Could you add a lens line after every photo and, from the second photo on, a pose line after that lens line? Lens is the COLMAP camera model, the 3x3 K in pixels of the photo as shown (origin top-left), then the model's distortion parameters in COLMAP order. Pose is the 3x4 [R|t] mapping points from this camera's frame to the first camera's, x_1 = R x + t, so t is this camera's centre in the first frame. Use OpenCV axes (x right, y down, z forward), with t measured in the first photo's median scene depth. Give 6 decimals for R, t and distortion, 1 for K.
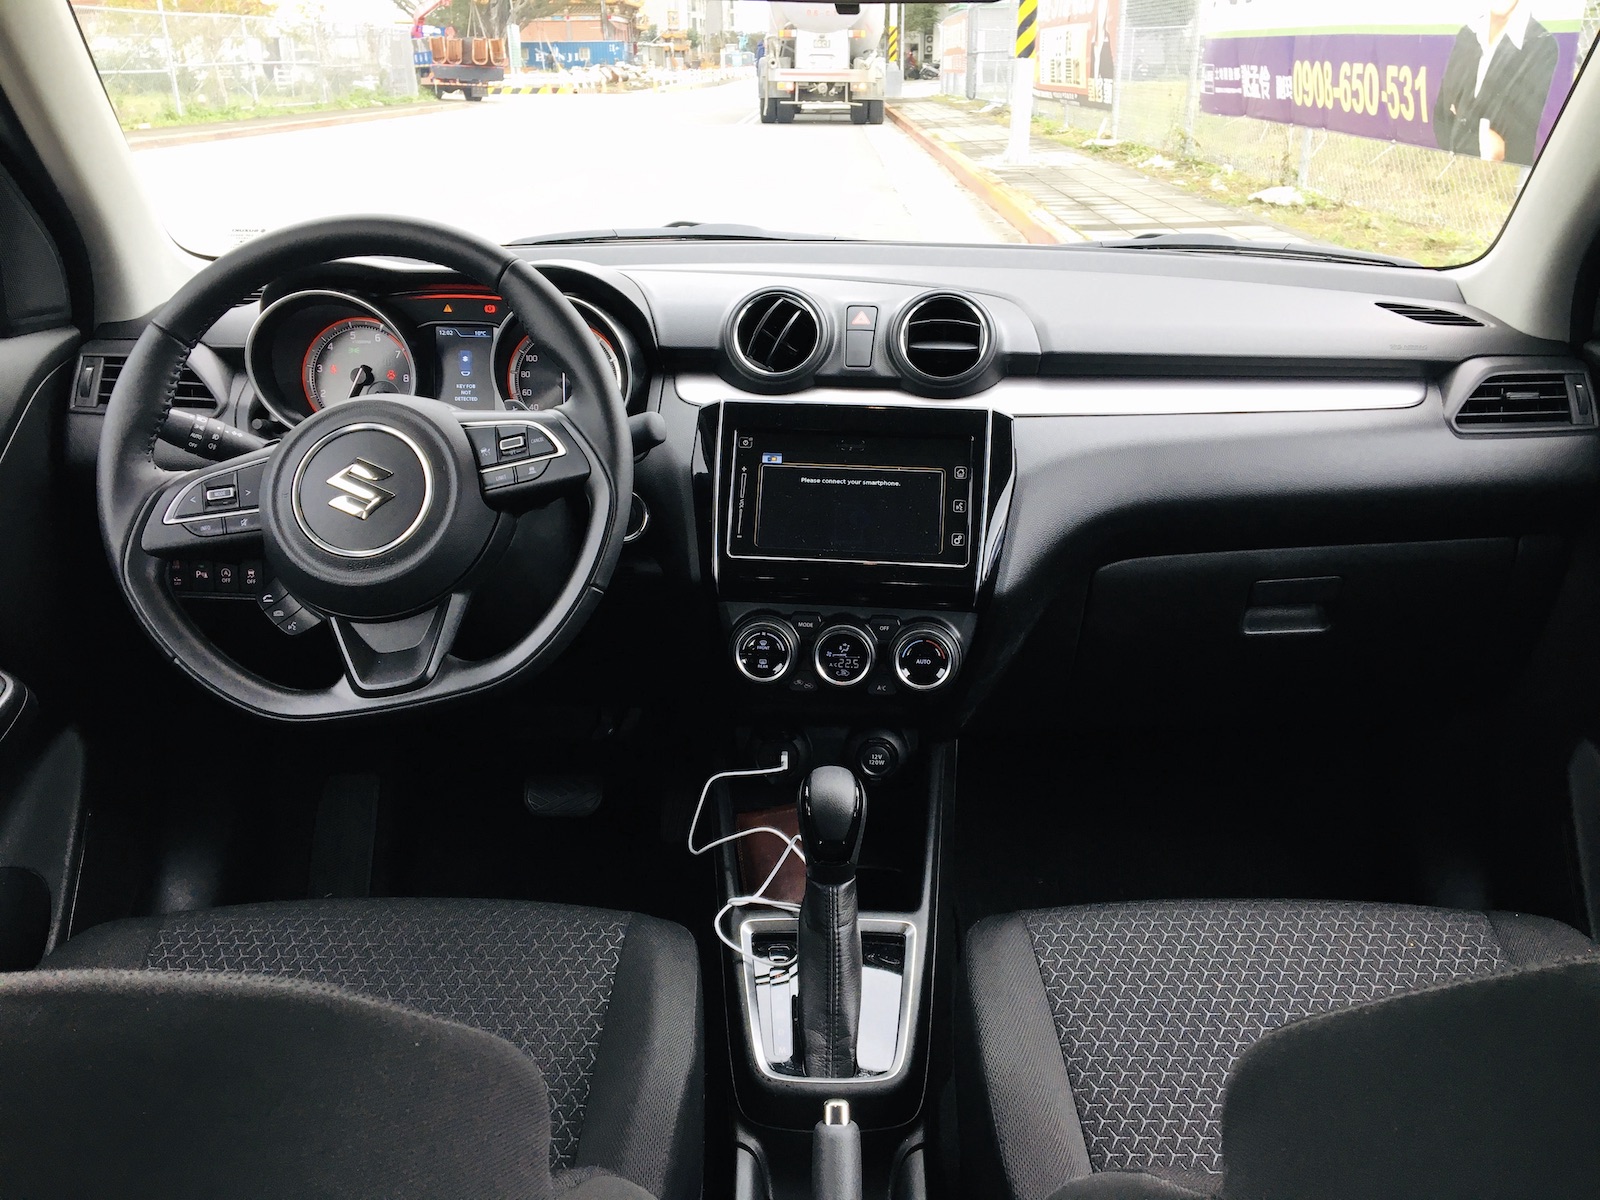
lens RADIAL K [[1351.2, 0, 792.8], [0, 1351.2, 585.8], [0, 0, 1]] dist [0.076006, -0.096043]
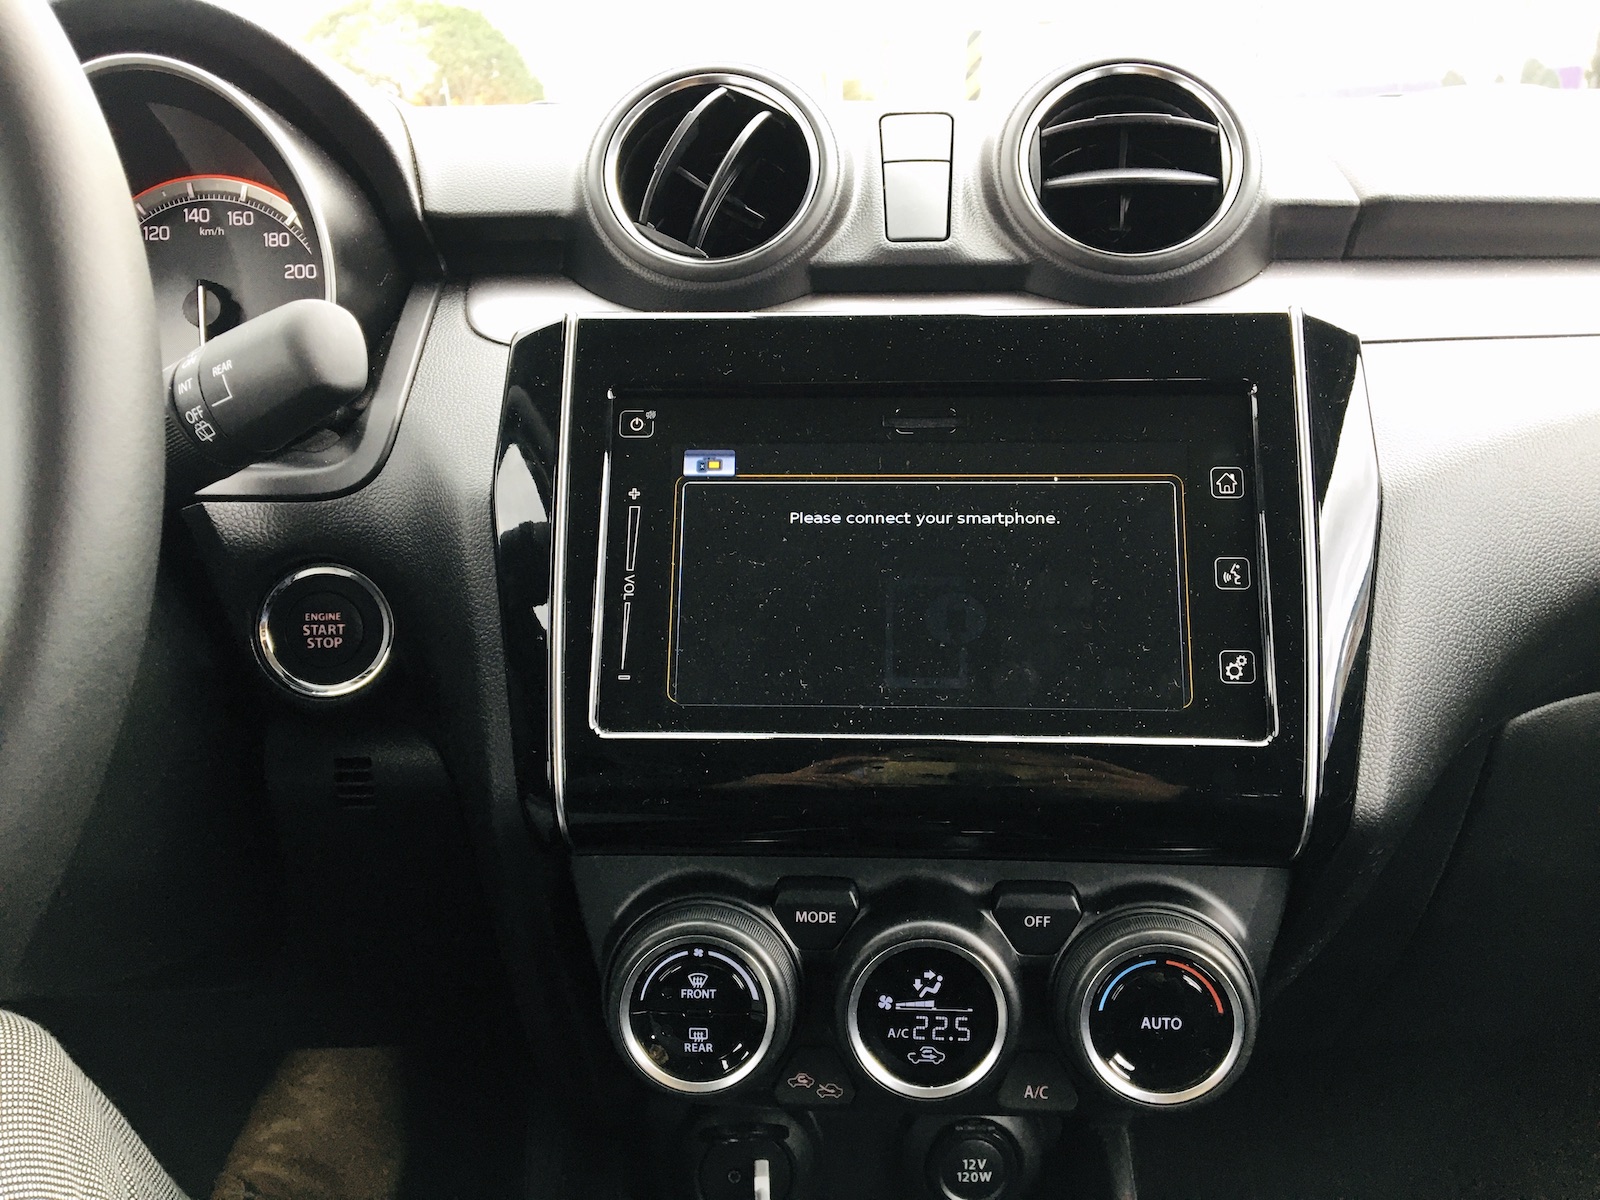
lens RADIAL K [[1341.0, 0, 800.0], [0, 1341.0, 600.0], [0, 0, 1]] dist [0.087011, -0.122103]
pose [[0.998829, -0.031590, 0.036655, -0.005059], [0.034134, 0.996893, -0.070984, -0.029943], [-0.034299, 0.072152, 0.996804, 0.638788]]
